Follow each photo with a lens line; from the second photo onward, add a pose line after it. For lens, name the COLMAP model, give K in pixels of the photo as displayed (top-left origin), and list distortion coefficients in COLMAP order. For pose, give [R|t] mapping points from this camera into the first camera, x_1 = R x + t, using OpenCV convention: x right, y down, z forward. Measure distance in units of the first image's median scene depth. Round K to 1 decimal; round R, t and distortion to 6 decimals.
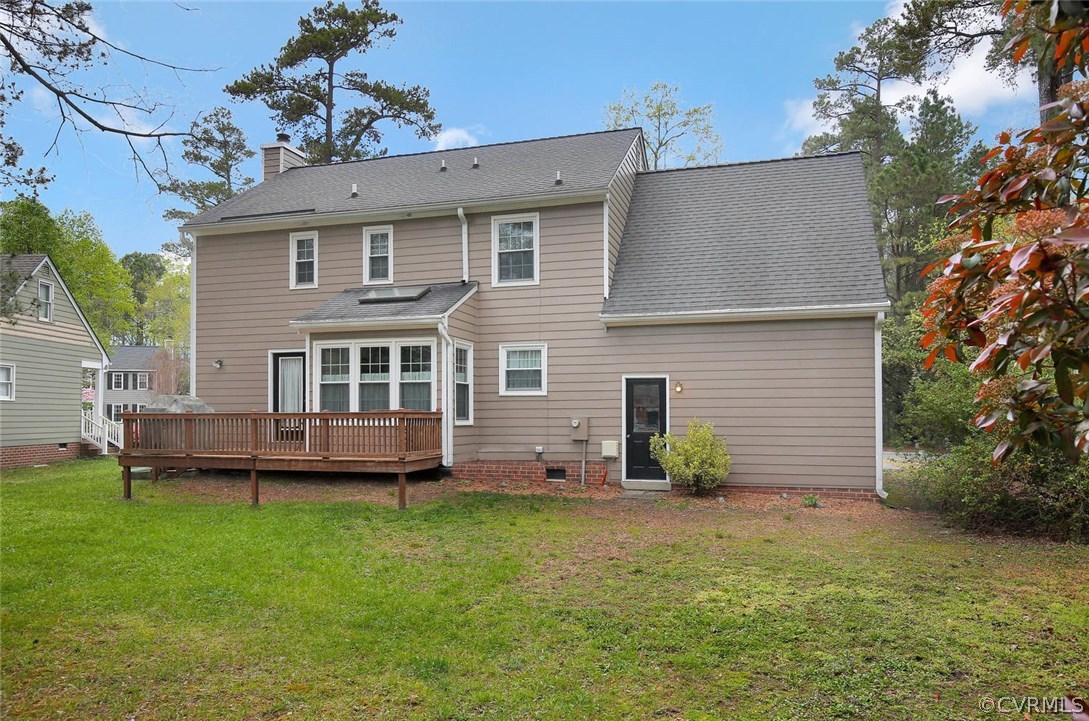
lens RADIAL K [[579.3, 0, 544.5], [0, 579.3, 360.5], [0, 0, 1]] dist [0.001547, -0.000494]
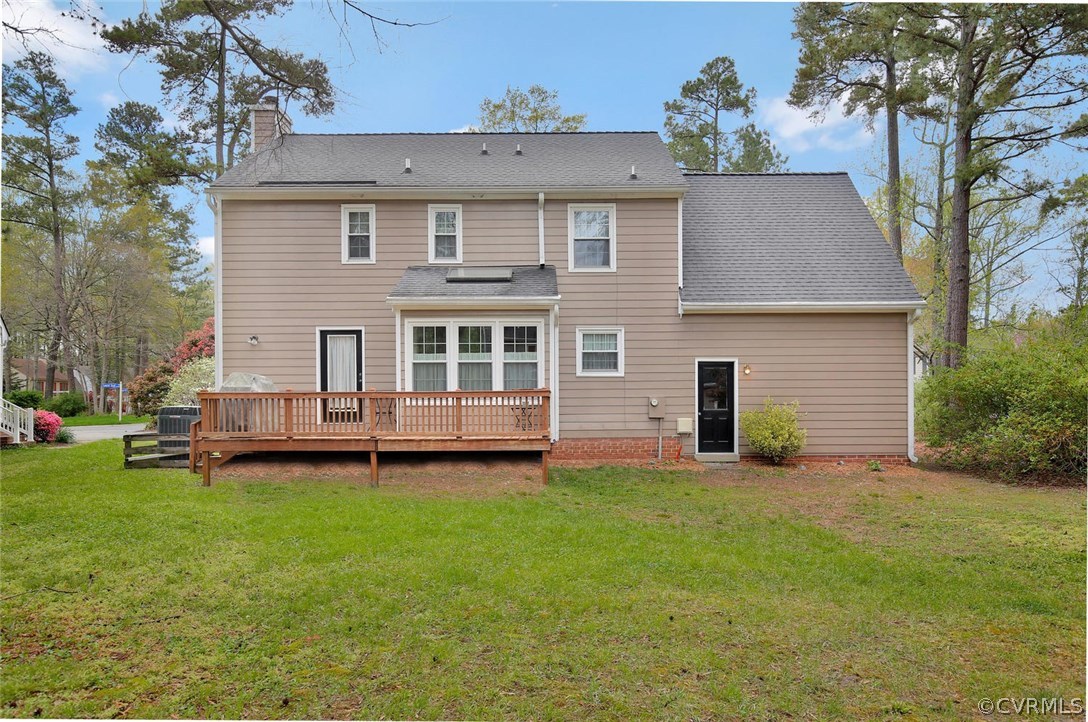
lens RADIAL K [[548.2, 0, 544.0], [0, 548.2, 357.0], [0, 0, 1]] dist [0.000069, 0.000667]
pose [[0.973166, 0.015637, 0.229574, -0.368844], [-0.019778, 0.999680, 0.015746, 0.011432], [-0.229254, -0.019864, 0.973164, 0.051716]]
